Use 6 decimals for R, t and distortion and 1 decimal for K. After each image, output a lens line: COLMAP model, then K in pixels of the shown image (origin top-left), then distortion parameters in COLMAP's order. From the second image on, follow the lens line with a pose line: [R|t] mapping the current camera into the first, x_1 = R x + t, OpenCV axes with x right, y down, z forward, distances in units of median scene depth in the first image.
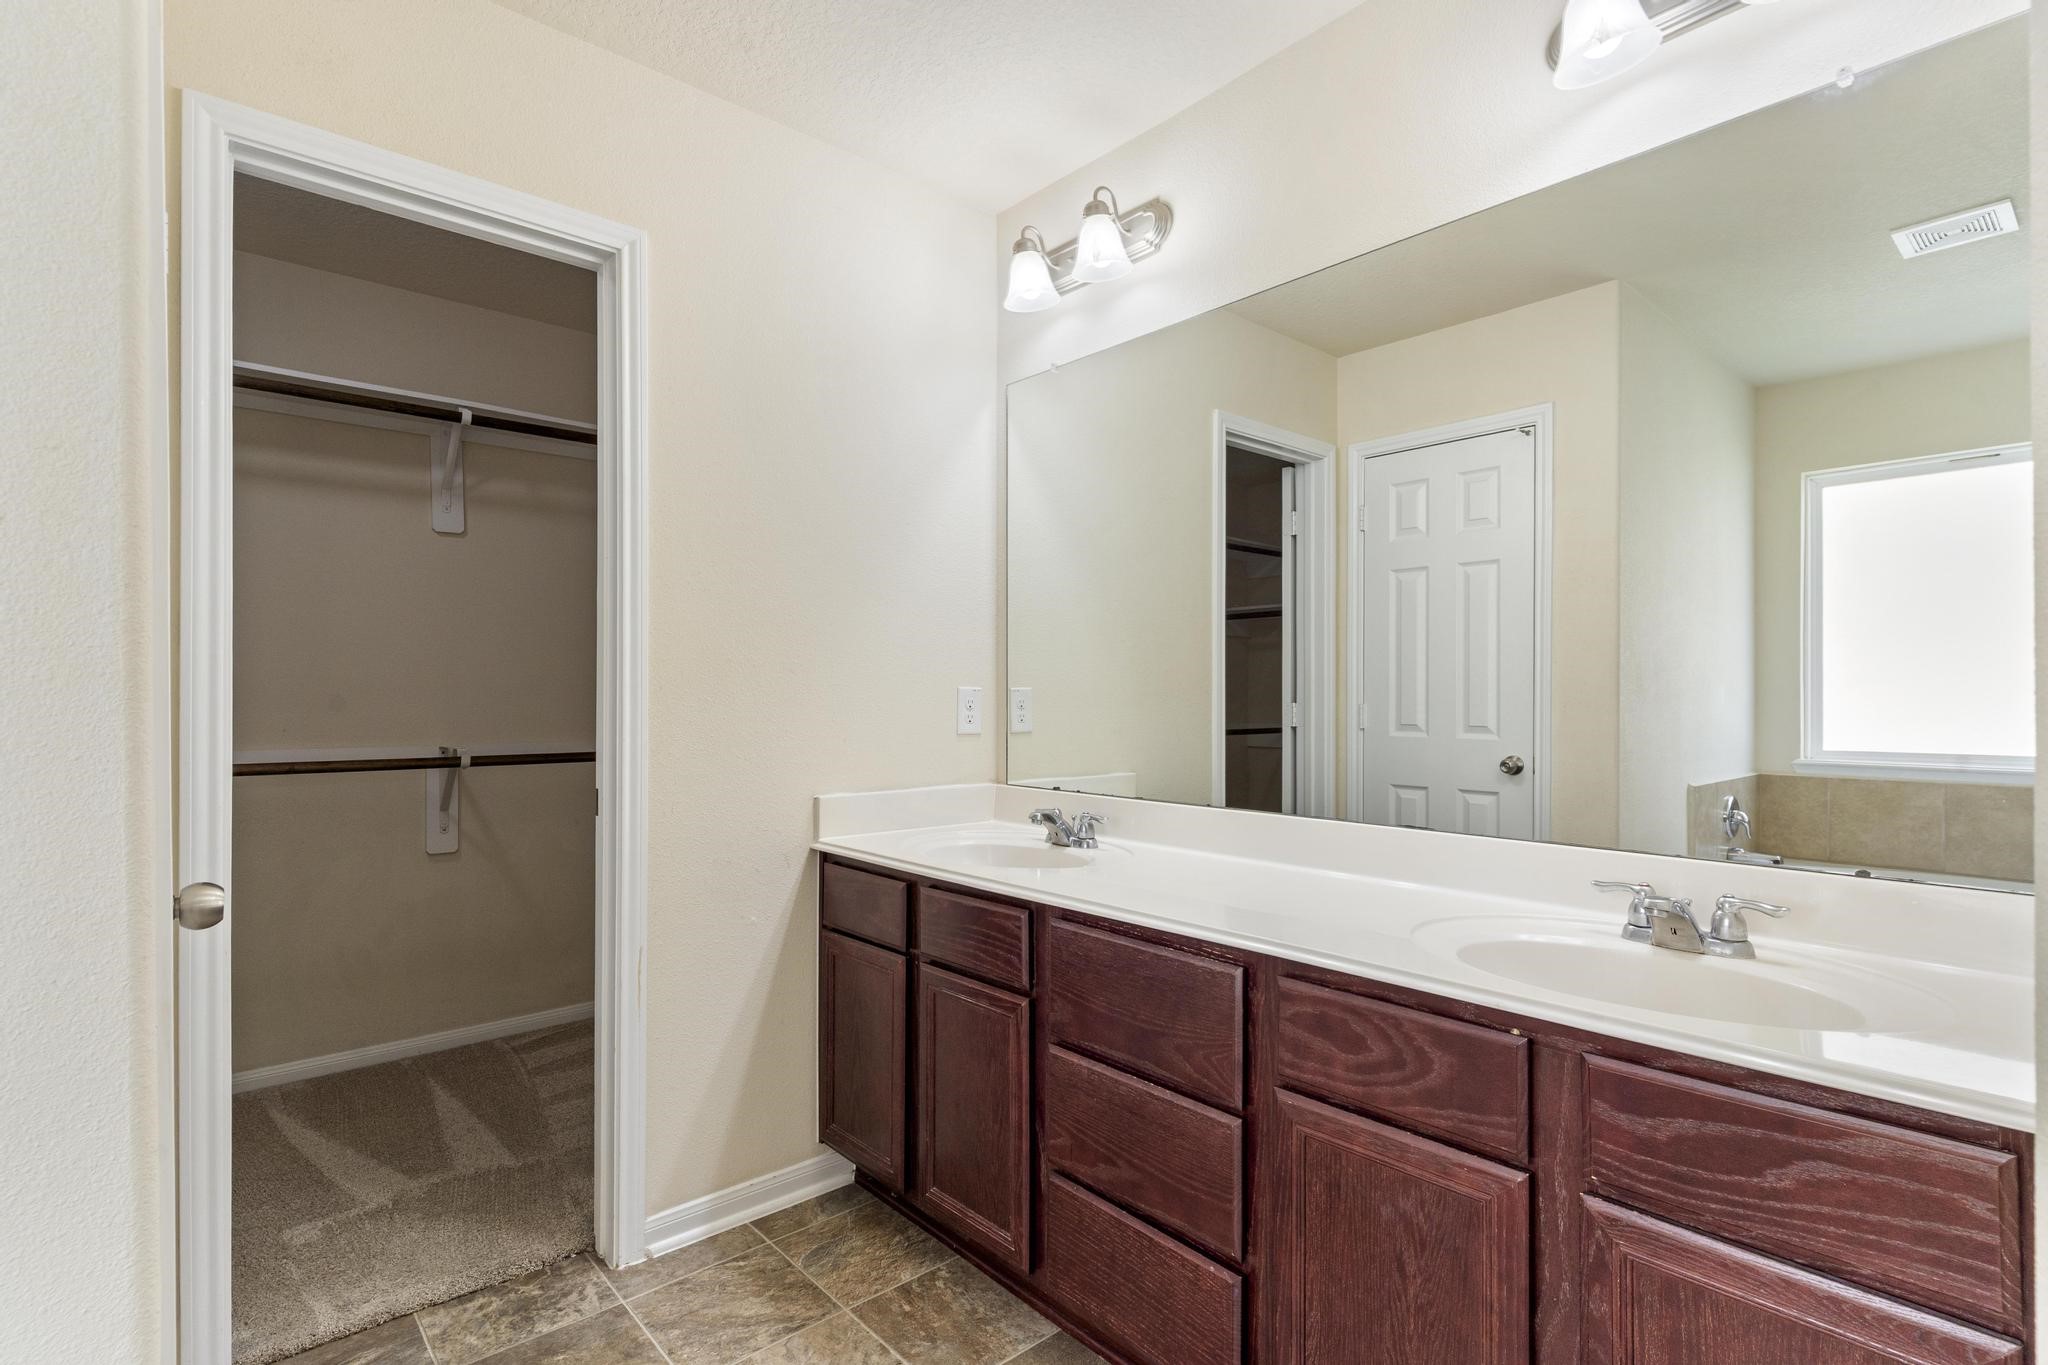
lens RADIAL K [[986.5, 0, 1007.0], [0, 986.5, 697.6], [0, 0, 1]] dist [0.003594, 0.001869]
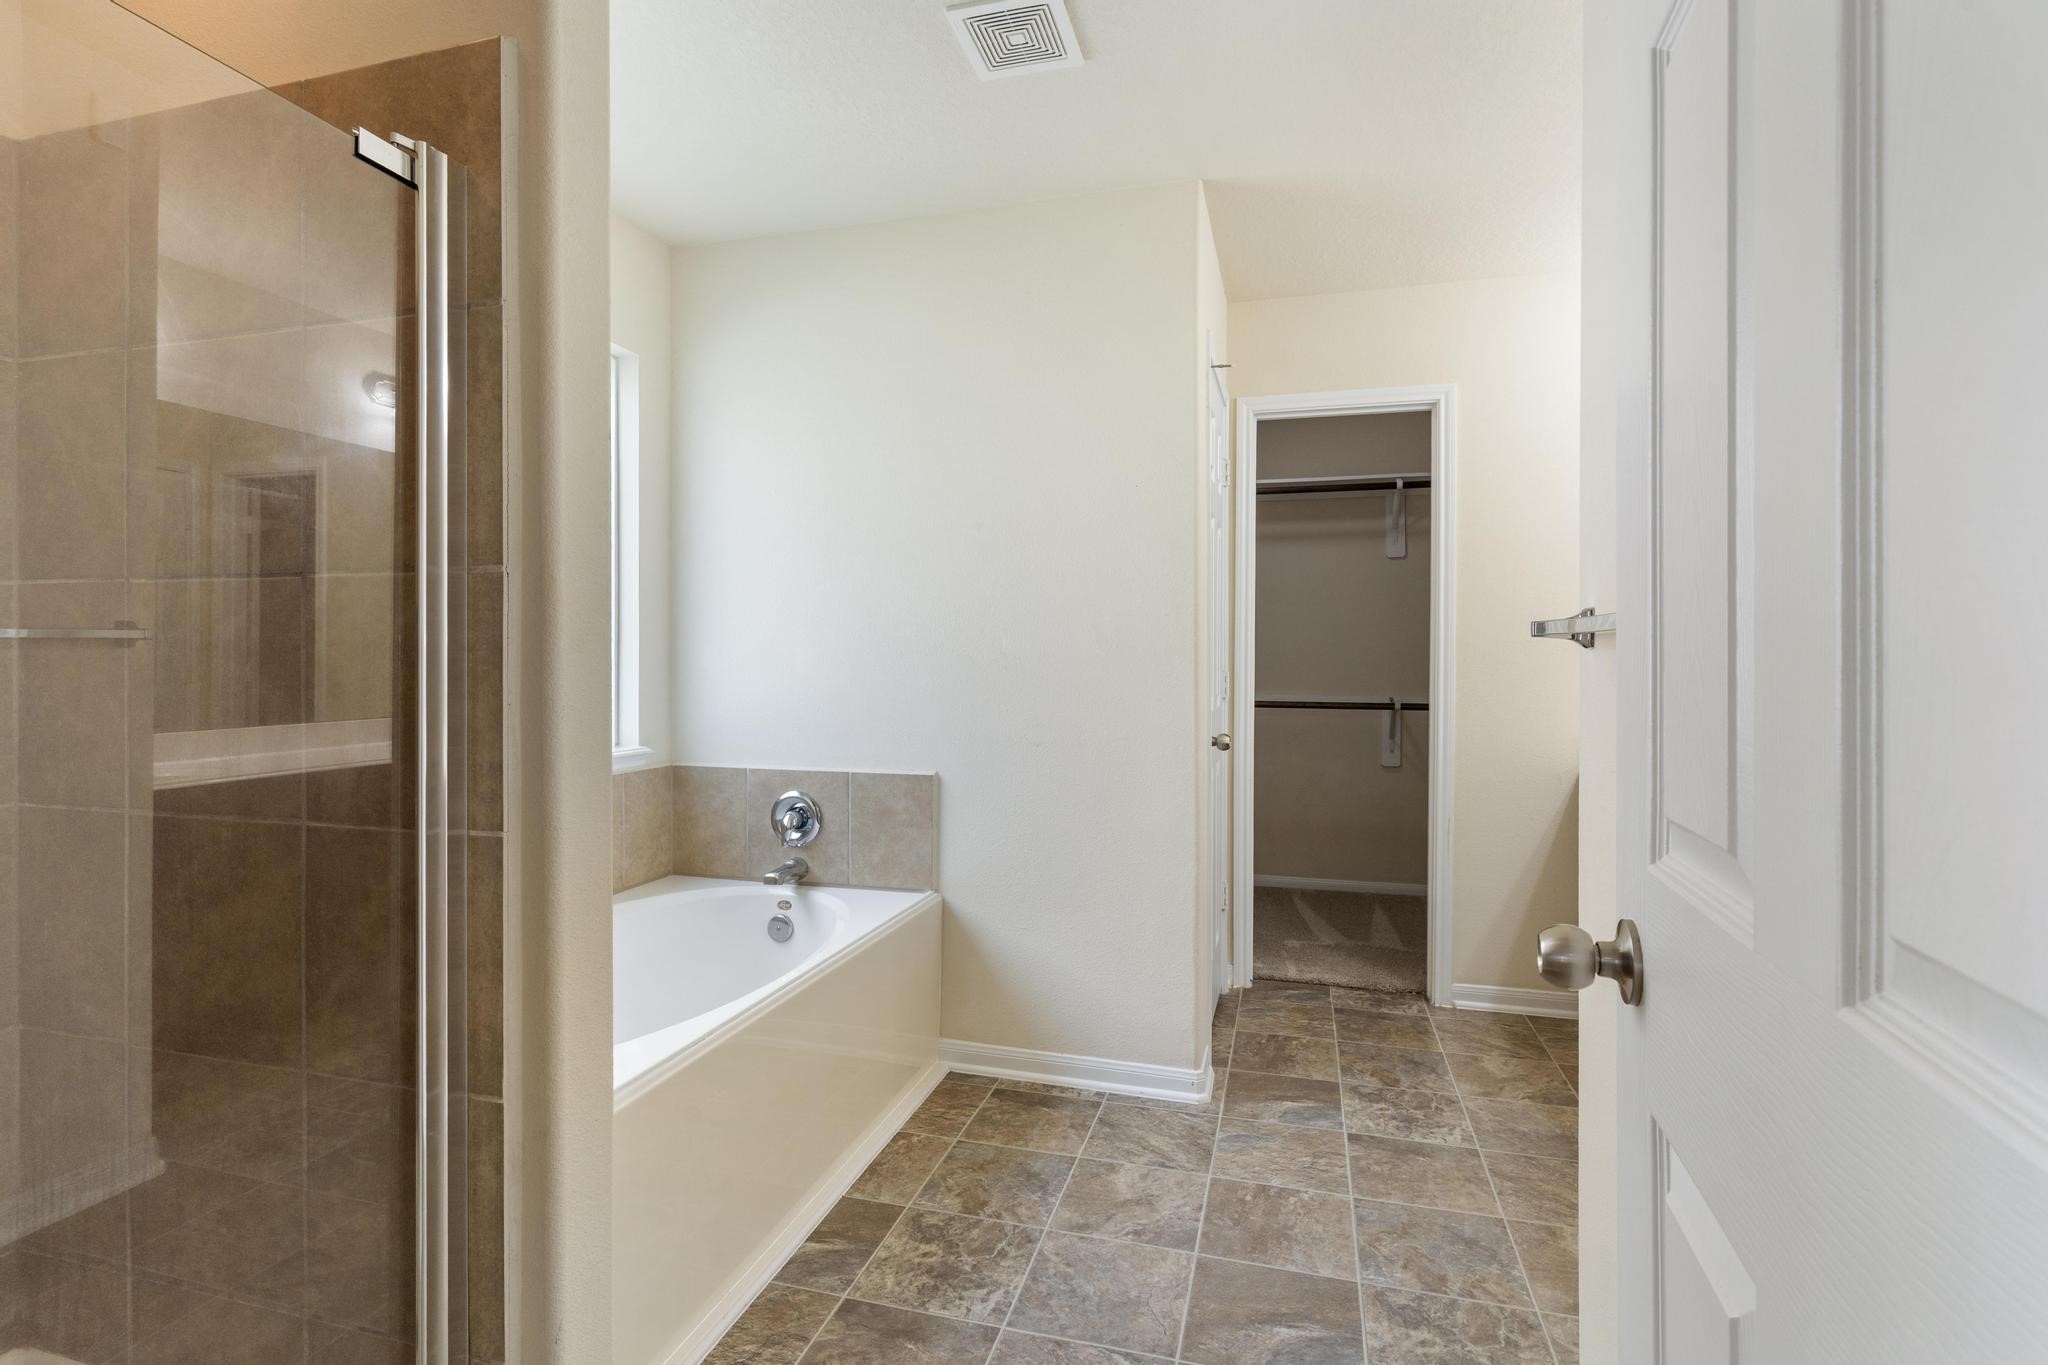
lens RADIAL K [[986.5, 0, 1027.9], [0, 986.5, 668.2], [0, 0, 1]] dist [0.003594, 0.001869]
pose [[0.557897, 0.008052, -0.829871, 0.611866], [0.004325, 0.999911, 0.012610, -0.027093], [0.829899, -0.010624, 0.557812, -0.515466]]
